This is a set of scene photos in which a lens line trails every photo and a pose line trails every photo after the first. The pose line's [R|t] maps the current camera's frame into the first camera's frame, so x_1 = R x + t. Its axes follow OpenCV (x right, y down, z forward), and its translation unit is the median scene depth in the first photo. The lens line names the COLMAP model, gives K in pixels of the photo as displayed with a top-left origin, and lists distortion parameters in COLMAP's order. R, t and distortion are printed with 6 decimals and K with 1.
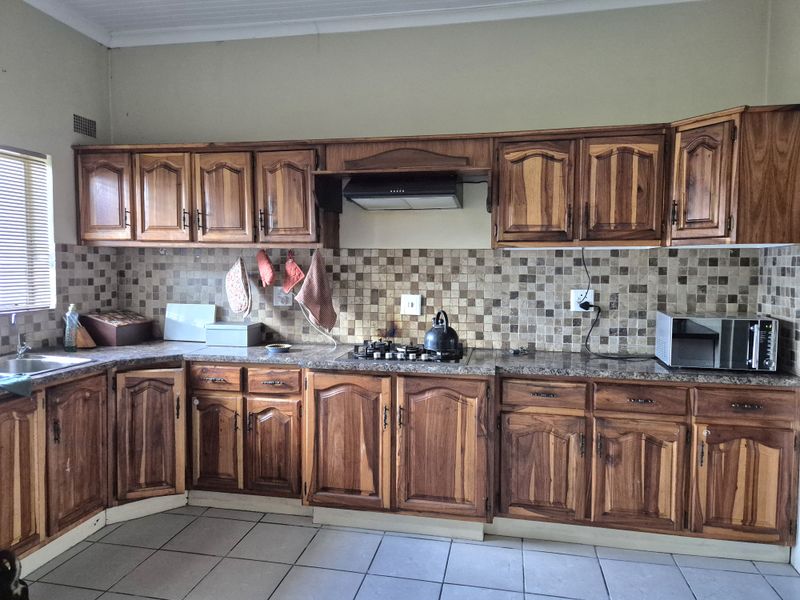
lens RADIAL K [[541.3, 0, 400.2], [0, 541.3, 288.4], [0, 0, 1]] dist [0.097839, -0.081893]
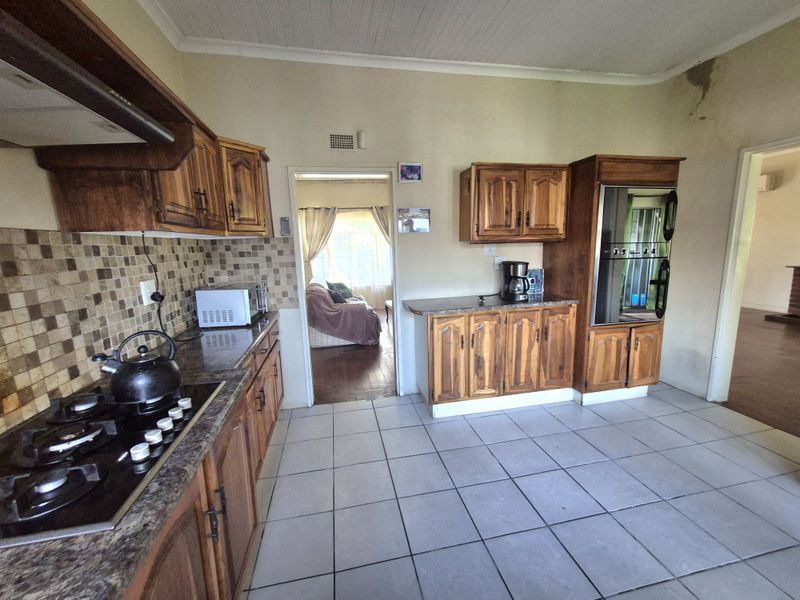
lens RADIAL K [[327.4, 0, 400.0], [0, 327.4, 300.0], [0, 0, 1]] dist [-0.000716, -0.000285]
pose [[-0.392128, -0.145118, 0.908392, -0.334337], [0.066521, 0.980420, 0.185340, -0.038967], [-0.917502, 0.133104, -0.374797, 0.800395]]
